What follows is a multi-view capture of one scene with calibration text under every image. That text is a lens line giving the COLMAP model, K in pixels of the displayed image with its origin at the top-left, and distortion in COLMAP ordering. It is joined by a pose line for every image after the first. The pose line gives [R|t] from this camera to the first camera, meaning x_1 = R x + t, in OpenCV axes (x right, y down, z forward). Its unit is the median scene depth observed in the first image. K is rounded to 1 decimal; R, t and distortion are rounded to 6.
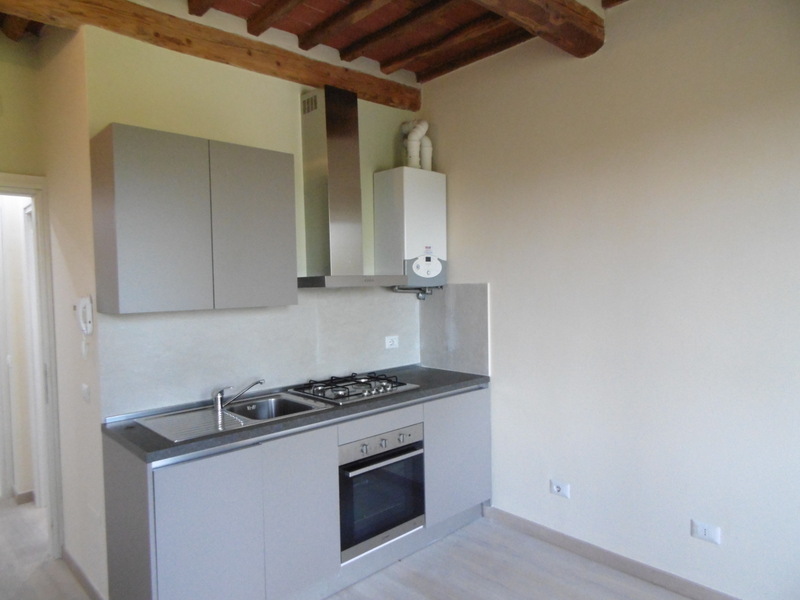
lens RADIAL K [[526.8, 0, 395.5], [0, 526.8, 298.8], [0, 0, 1]] dist [0.007172, -0.008166]
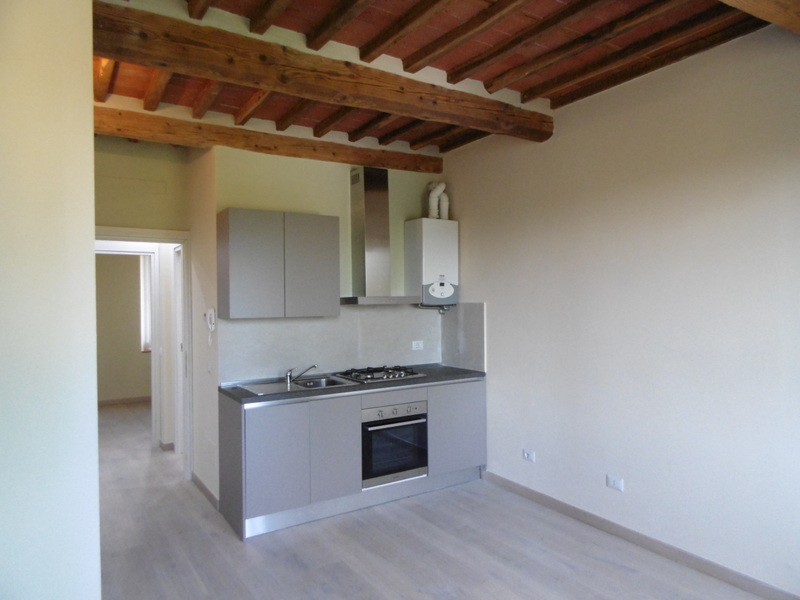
lens RADIAL K [[526.8, 0, 395.6], [0, 526.8, 296.3], [0, 0, 1]] dist [0.007172, -0.008166]
pose [[0.982141, 0.008985, -0.187933, 0.231718], [-0.015640, 0.999301, -0.033962, 0.004546], [0.187496, 0.036295, 0.981595, -0.413017]]
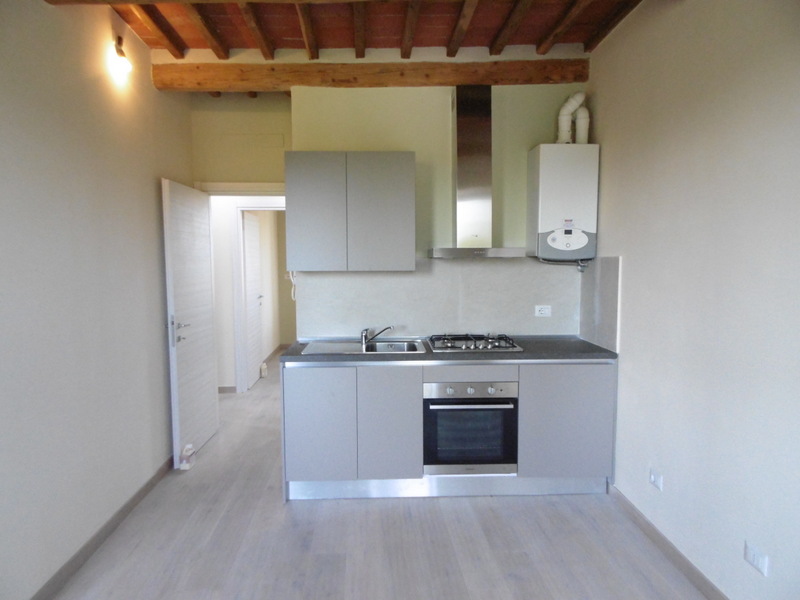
lens RADIAL K [[526.8, 0, 394.0], [0, 526.8, 298.3], [0, 0, 1]] dist [0.007172, -0.008166]
pose [[0.748030, 0.066777, -0.660297, 0.571382], [-0.031685, 0.997384, 0.064972, -0.002837], [0.662908, -0.027679, 0.748189, 0.009093]]
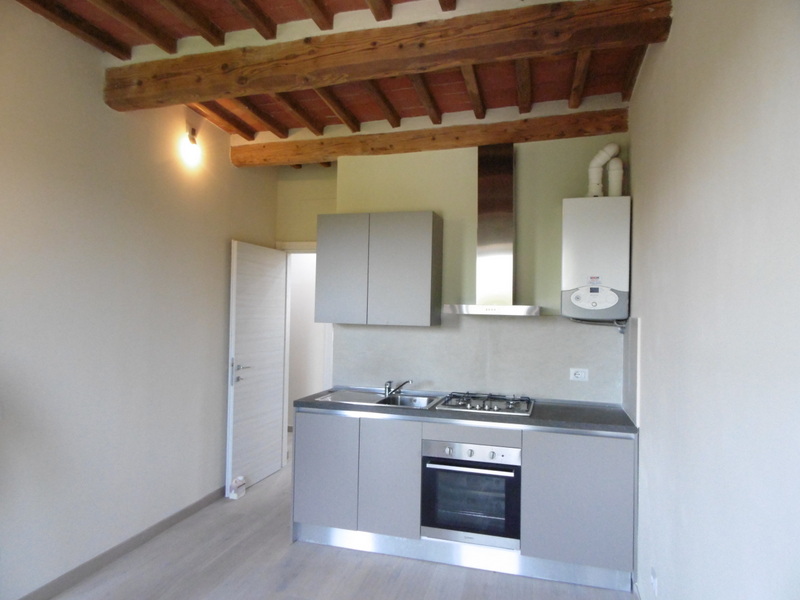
lens RADIAL K [[526.8, 0, 393.6], [0, 526.8, 297.1], [0, 0, 1]] dist [0.007172, -0.008166]
pose [[0.502524, 0.008779, -0.864519, 0.810386], [-0.059987, 0.997893, -0.024736, -0.019831], [0.862480, 0.064290, 0.501992, 0.249515]]
